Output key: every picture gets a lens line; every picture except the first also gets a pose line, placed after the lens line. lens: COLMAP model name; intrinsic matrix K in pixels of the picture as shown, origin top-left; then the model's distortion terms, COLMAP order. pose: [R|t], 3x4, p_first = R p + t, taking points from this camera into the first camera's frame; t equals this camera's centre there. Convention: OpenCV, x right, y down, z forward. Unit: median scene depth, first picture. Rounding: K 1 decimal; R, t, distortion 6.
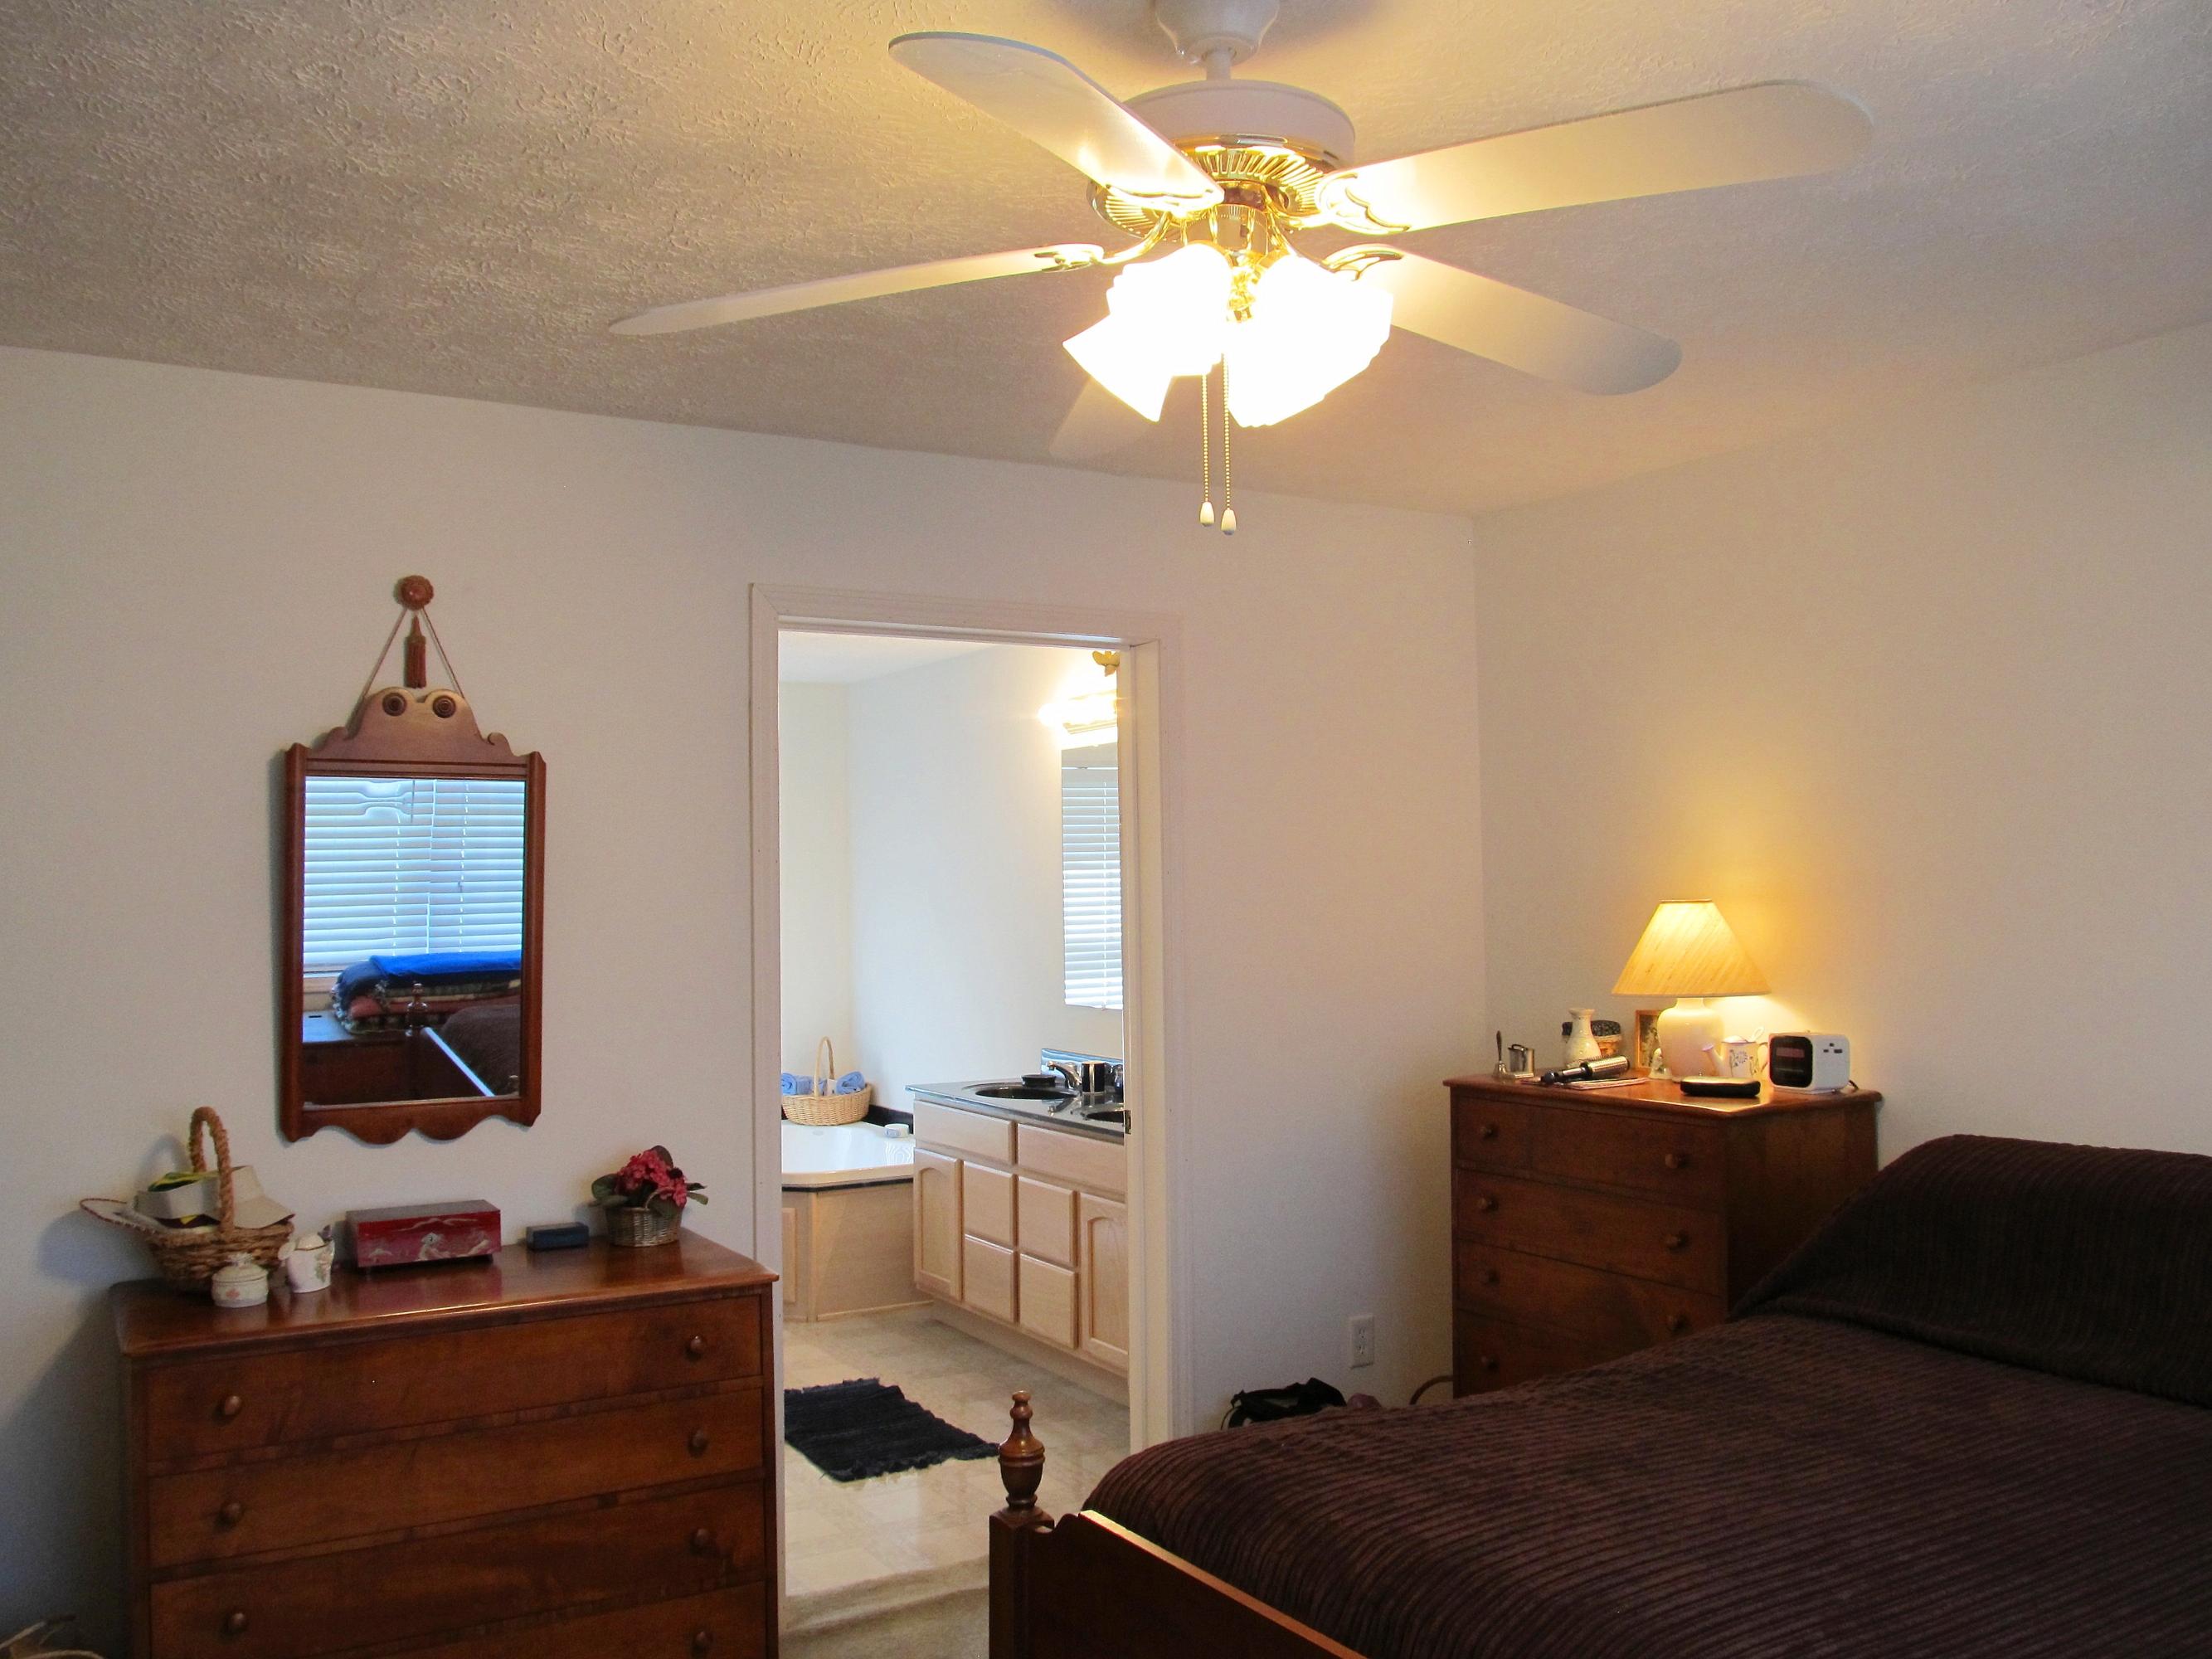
lens RADIAL K [[1822.0, 0, 1093.1], [0, 1822.0, 837.3], [0, 0, 1]] dist [-0.072265, 0.041476]
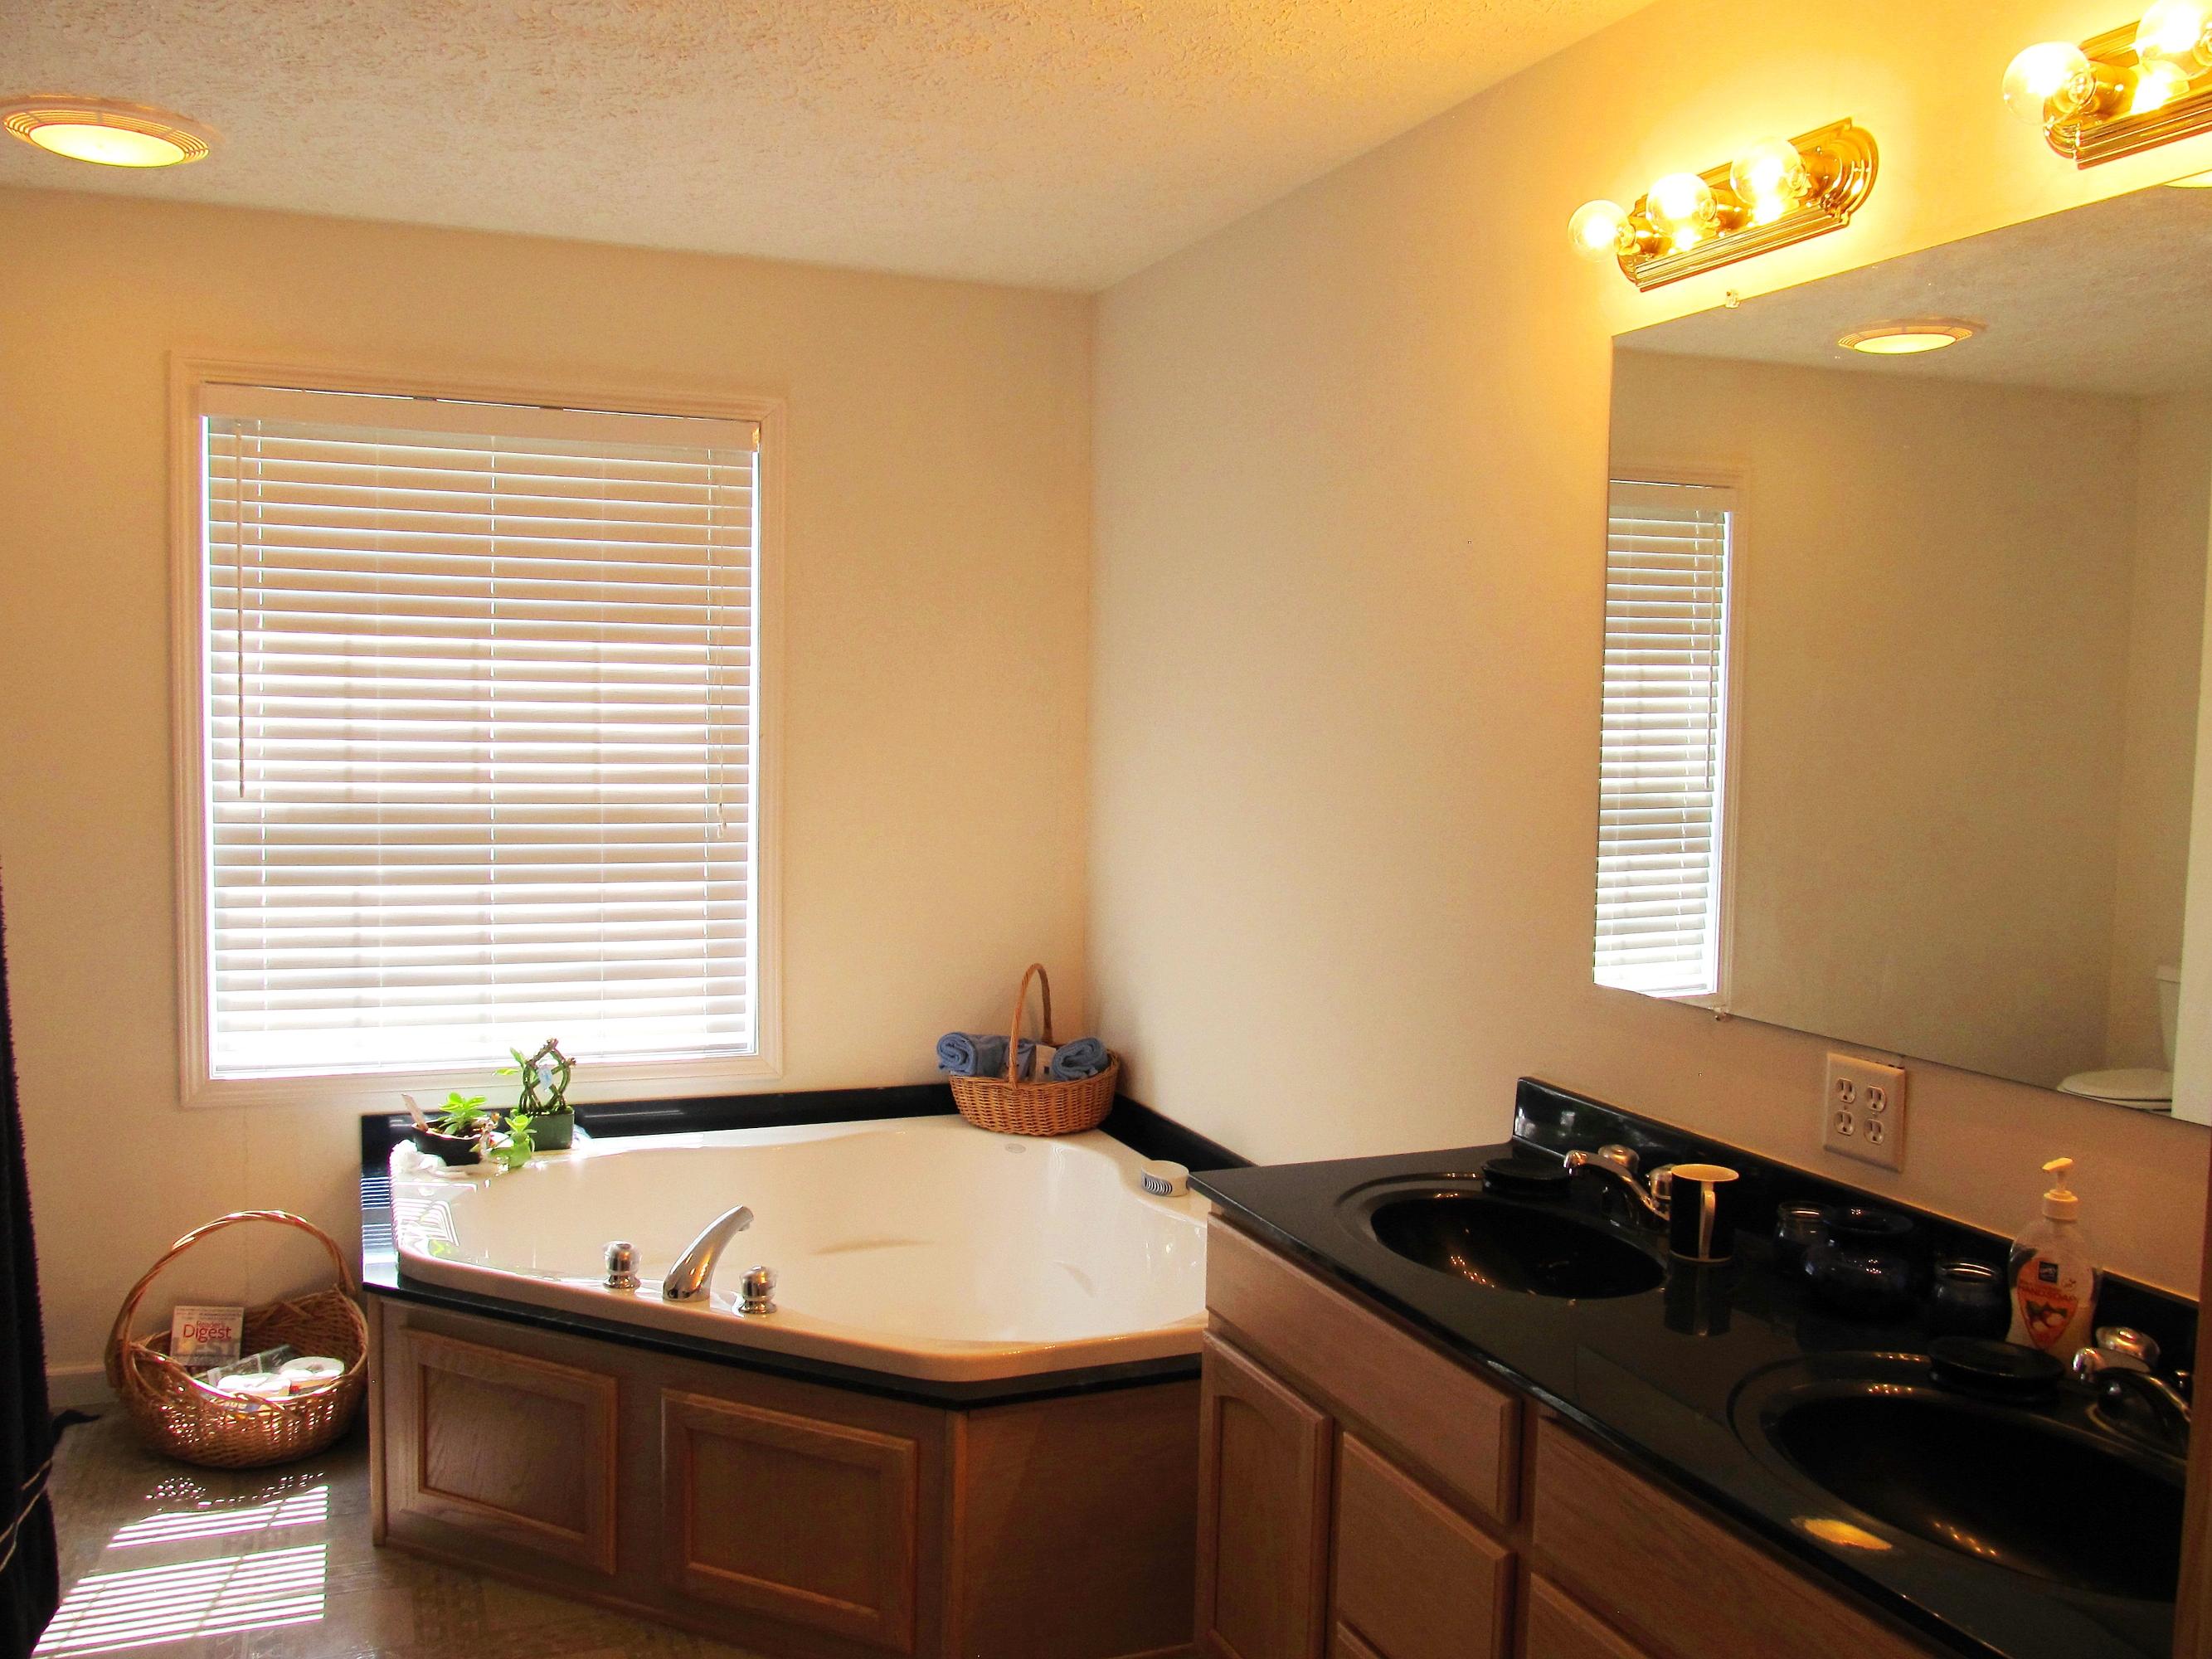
lens RADIAL K [[1822.0, 0, 1093.1], [0, 1822.0, 837.3], [0, 0, 1]] dist [-0.072265, 0.041476]
pose [[0.988607, 0.041362, -0.144727, -0.068821], [-0.026201, 0.994113, 0.105136, 0.020100], [0.148224, -0.100146, 0.983870, 0.604831]]
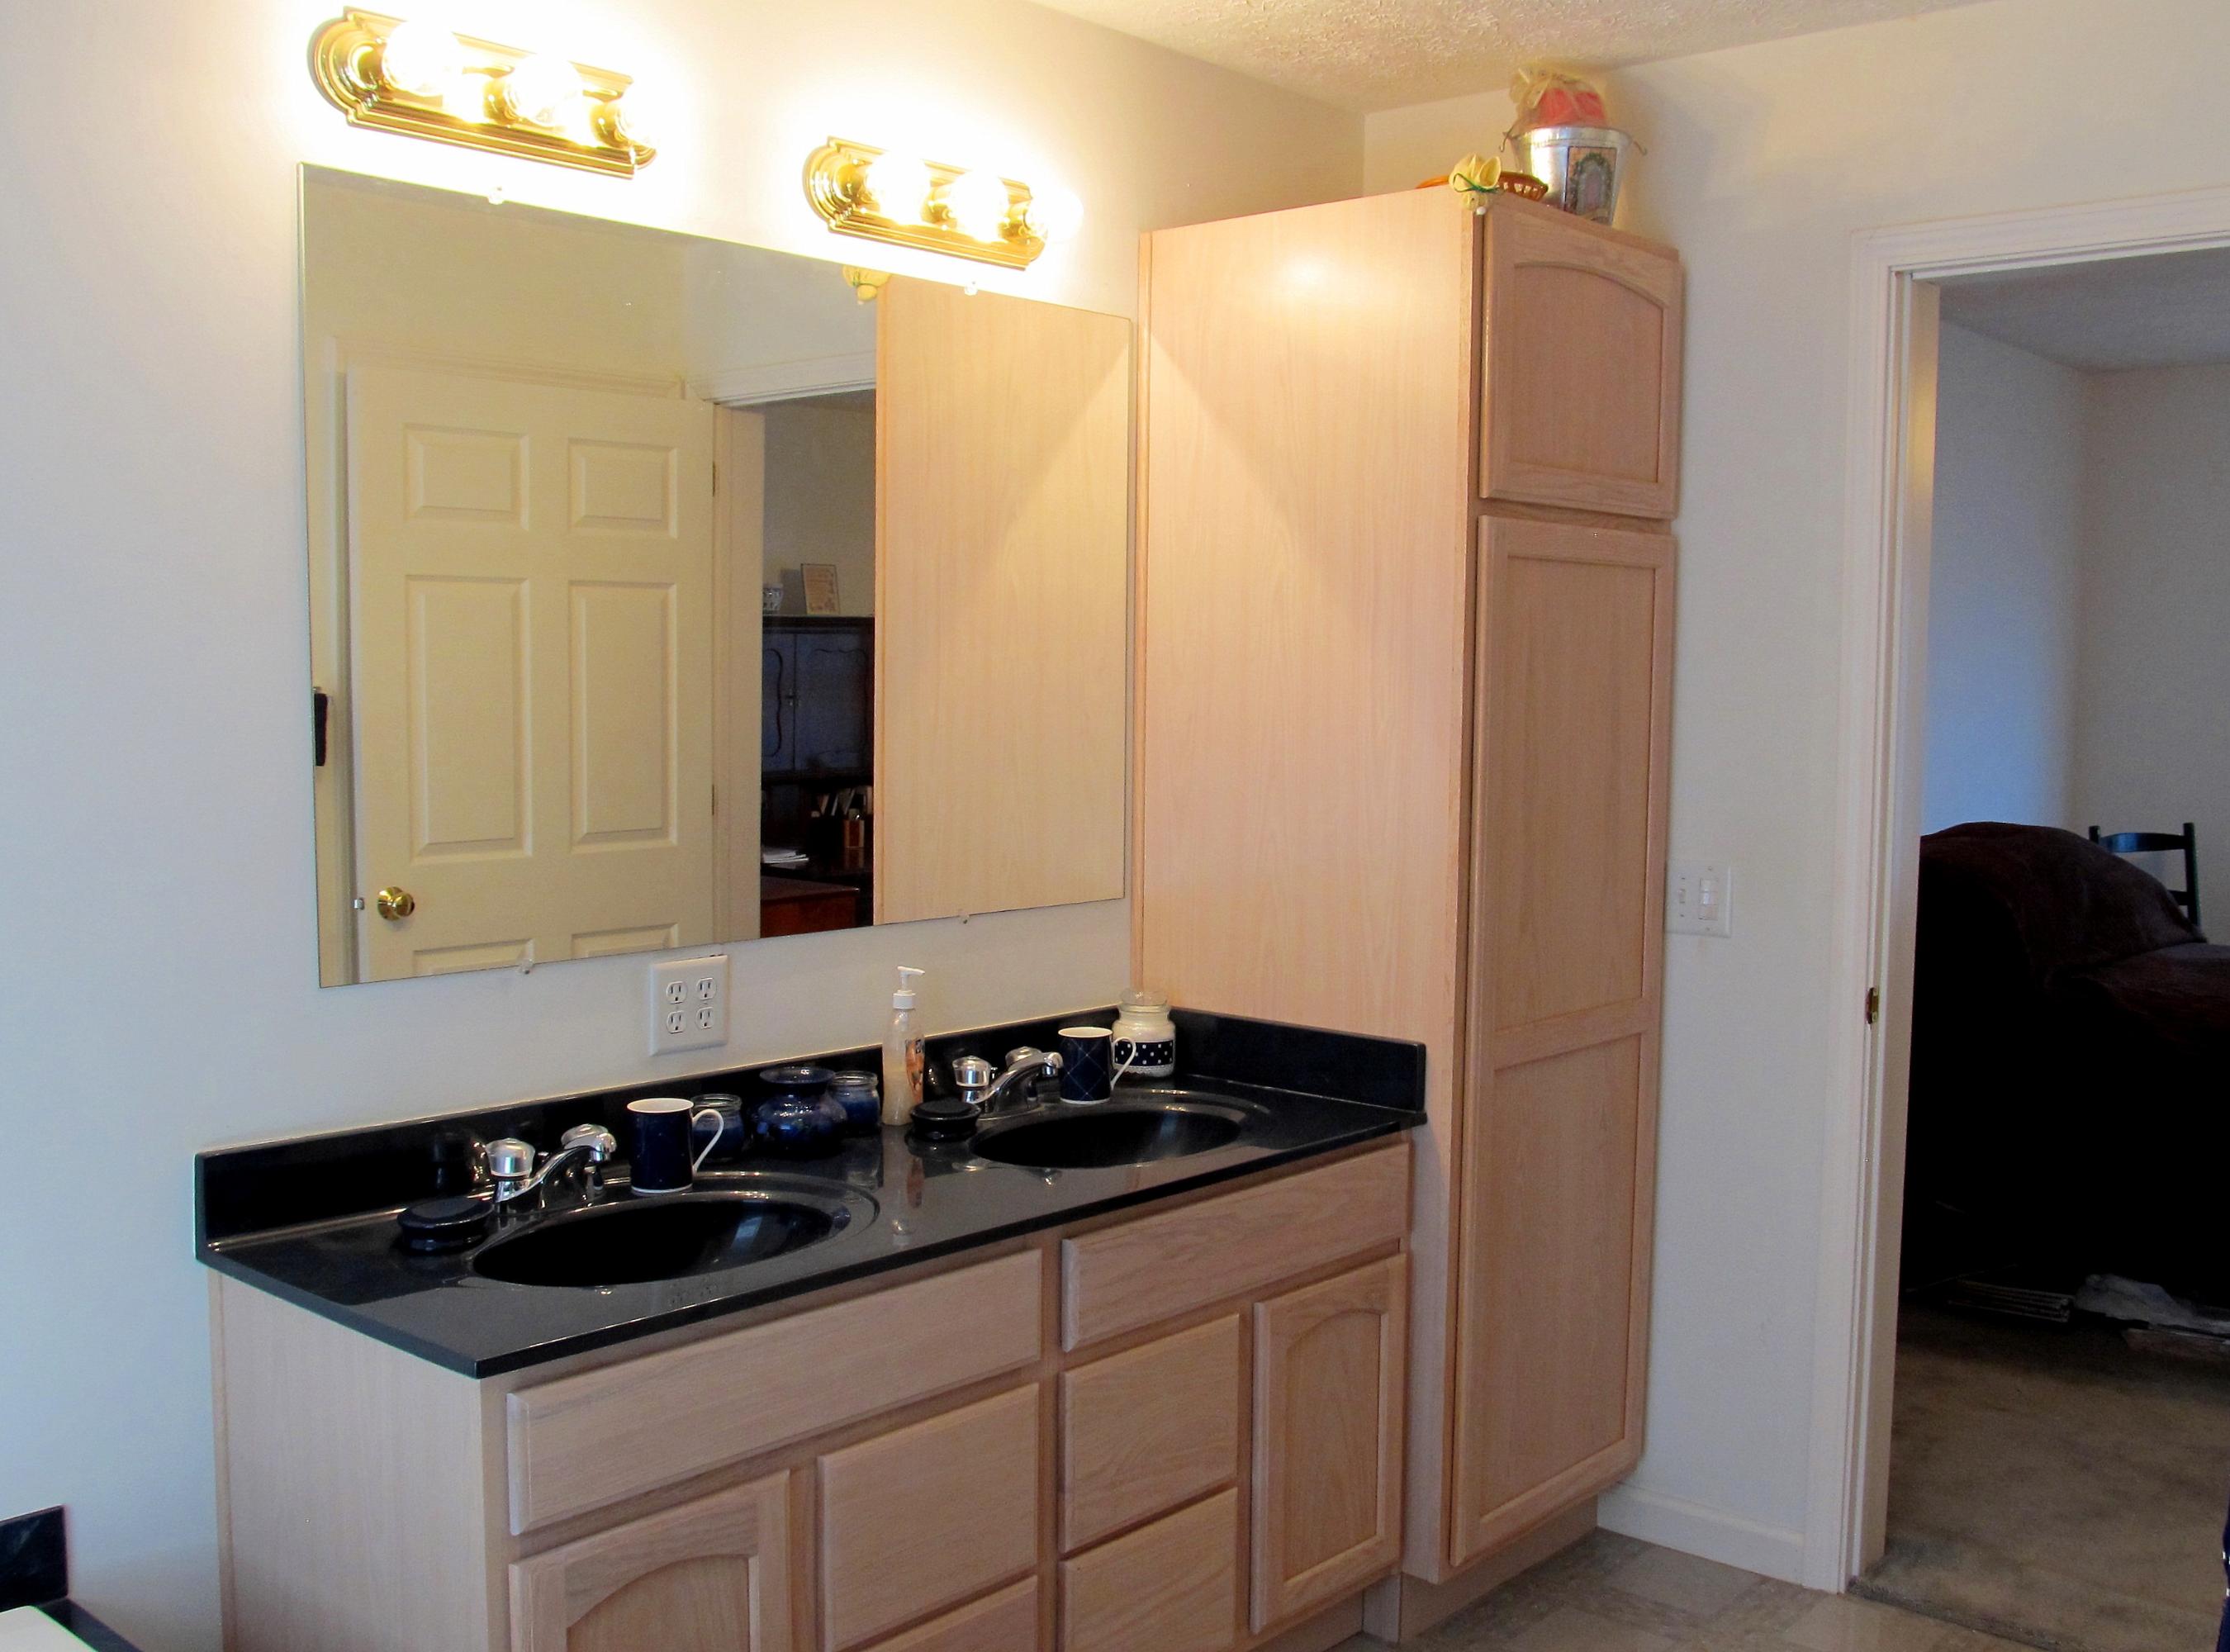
lens RADIAL K [[2096.3, 0, 1160.6], [0, 2096.3, 866.6], [0, 0, 1]] dist [-0.049474, -0.000210]
pose [[-0.332946, -0.075581, 0.939912, -0.406509], [-0.033057, 0.997105, 0.068470, 0.041139], [-0.942366, -0.008273, -0.334481, 1.002108]]
